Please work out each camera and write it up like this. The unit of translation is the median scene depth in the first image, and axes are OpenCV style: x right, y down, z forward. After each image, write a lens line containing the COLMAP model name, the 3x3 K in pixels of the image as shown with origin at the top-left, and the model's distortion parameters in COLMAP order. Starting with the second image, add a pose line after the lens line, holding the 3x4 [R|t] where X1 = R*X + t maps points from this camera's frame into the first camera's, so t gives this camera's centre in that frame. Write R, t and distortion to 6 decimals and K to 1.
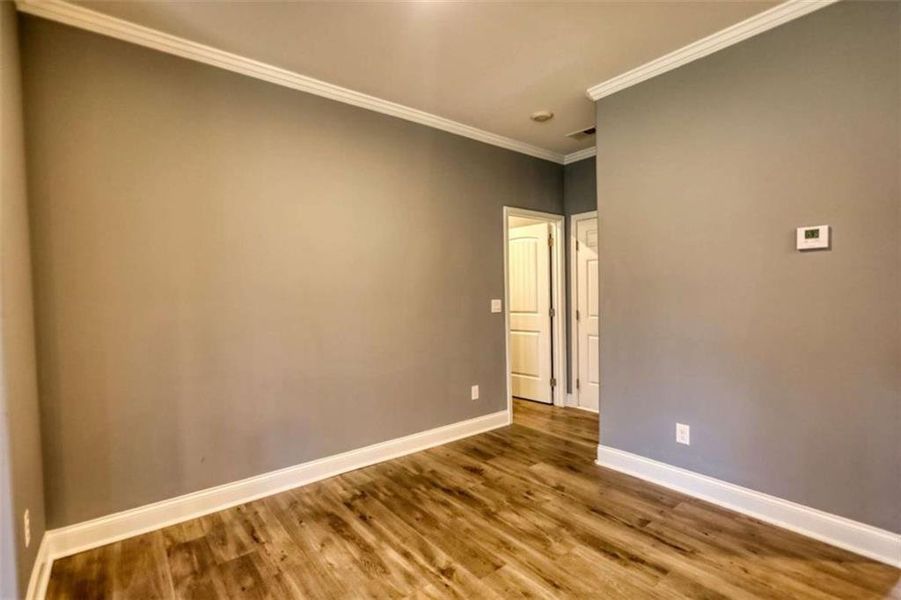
lens RADIAL K [[423.1, 0, 451.2], [0, 423.1, 301.4], [0, 0, 1]] dist [0.000984, 0.000139]
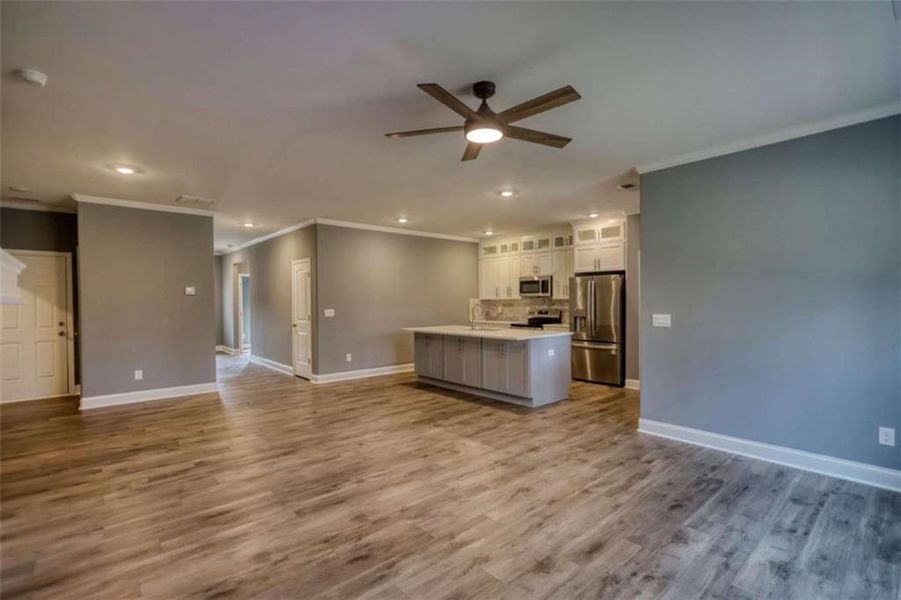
lens RADIAL K [[423.1, 0, 449.4], [0, 423.1, 301.2], [0, 0, 1]] dist [0.000984, 0.000139]
pose [[-0.049219, 0.012620, 0.998708, -1.840985], [0.031957, 0.999428, -0.011054, 0.005094], [-0.998277, 0.031372, -0.049595, -0.548597]]
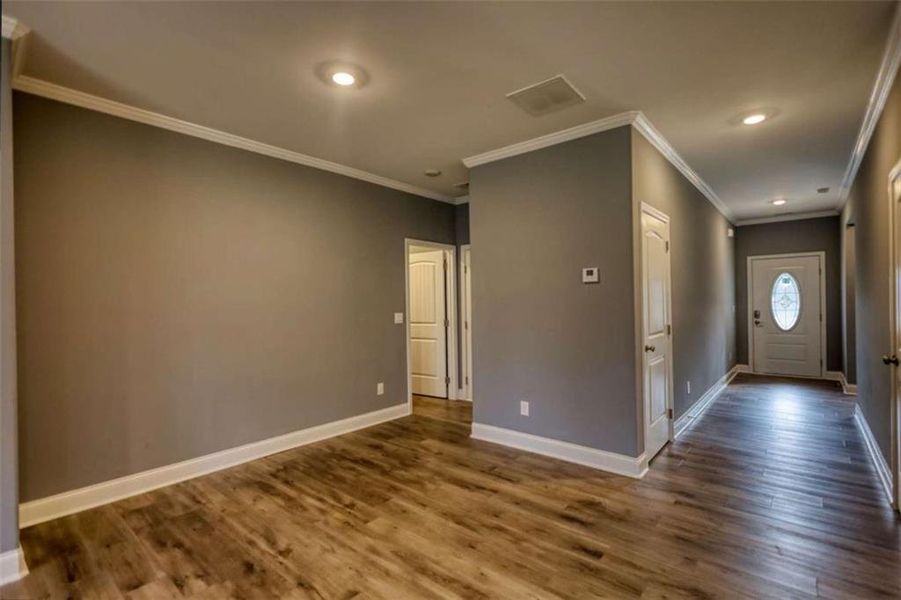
lens RADIAL K [[423.1, 0, 457.9], [0, 423.1, 300.1], [0, 0, 1]] dist [0.000984, 0.000139]
pose [[0.979868, 0.004938, 0.199586, 0.044275], [0.000717, 0.999601, -0.028251, -0.010874], [-0.199646, 0.027825, 0.979473, -0.377830]]
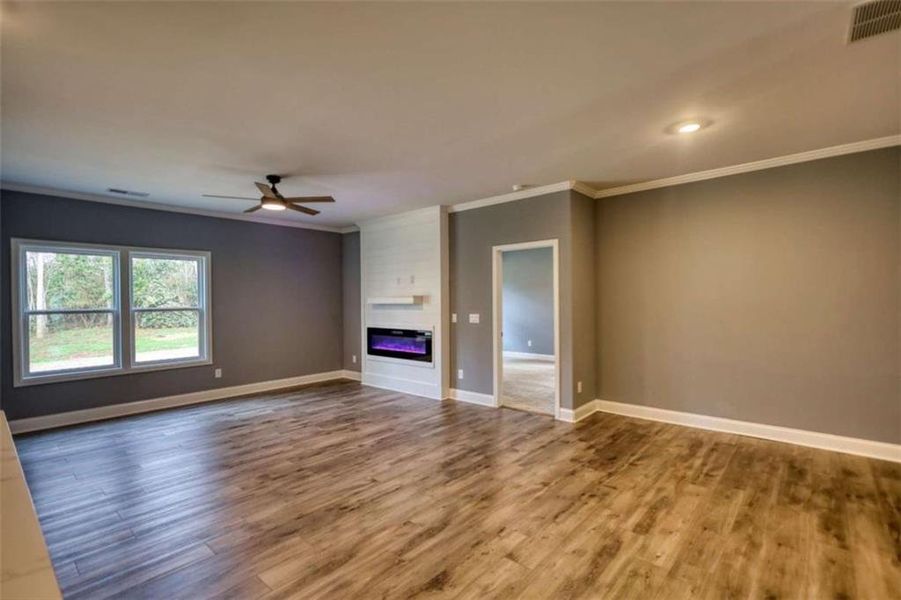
lens RADIAL K [[423.1, 0, 437.6], [0, 423.1, 300.6], [0, 0, 1]] dist [0.000984, 0.000139]
pose [[0.146676, 0.016448, -0.989048, 1.173102], [-0.014705, 0.999788, 0.014445, -0.062622], [0.989075, 0.012425, 0.146887, -0.274635]]
